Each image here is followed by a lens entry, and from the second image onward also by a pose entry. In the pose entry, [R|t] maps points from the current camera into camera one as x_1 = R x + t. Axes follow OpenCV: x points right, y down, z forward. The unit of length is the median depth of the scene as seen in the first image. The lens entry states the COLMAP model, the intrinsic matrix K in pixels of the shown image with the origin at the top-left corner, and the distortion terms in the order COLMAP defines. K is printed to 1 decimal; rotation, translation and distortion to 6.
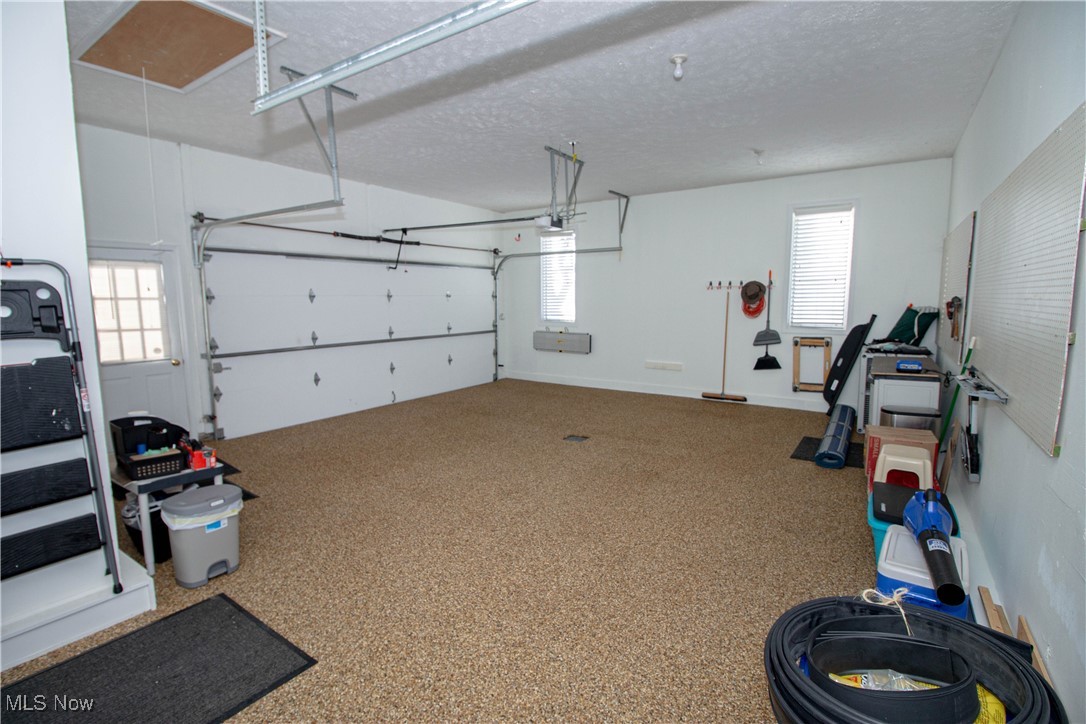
lens RADIAL K [[512.7, 0, 543.0], [0, 512.7, 362.0], [0, 0, 1]] dist [0.002484, -0.013773]
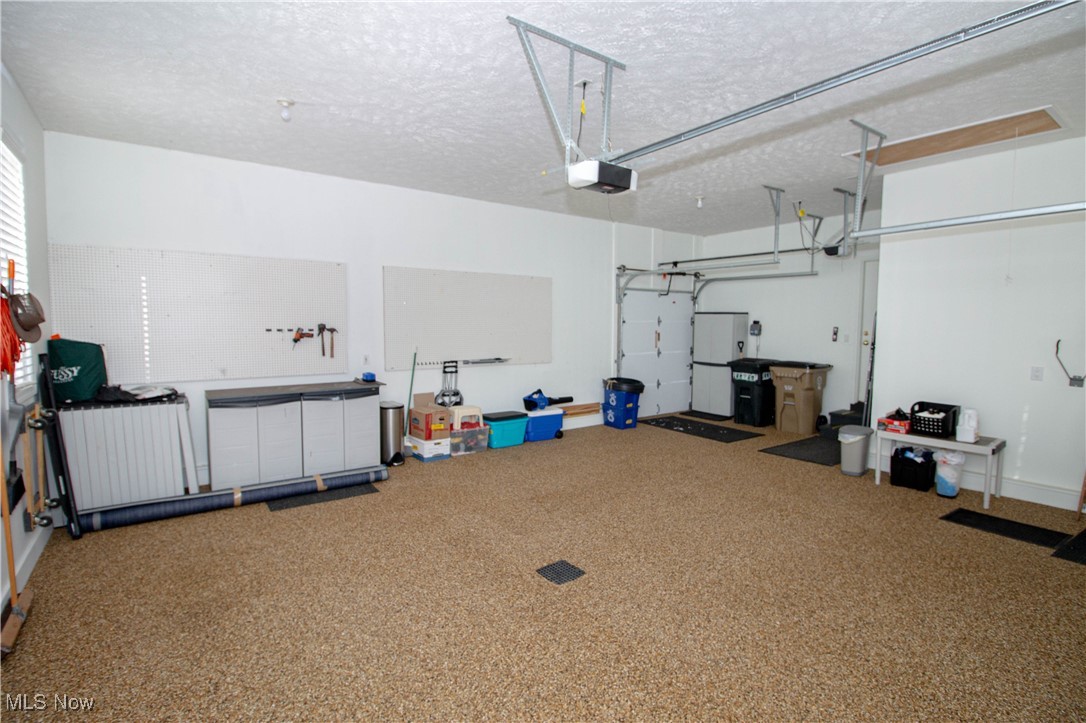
lens RADIAL K [[512.7, 0, 543.0], [0, 512.7, 361.5], [0, 0, 1]] dist [0.002484, -0.013773]
pose [[-0.940248, -0.026172, 0.339482, -0.125128], [0.040769, 0.981215, 0.188561, -0.225507], [-0.338040, 0.191134, -0.921519, 1.793562]]
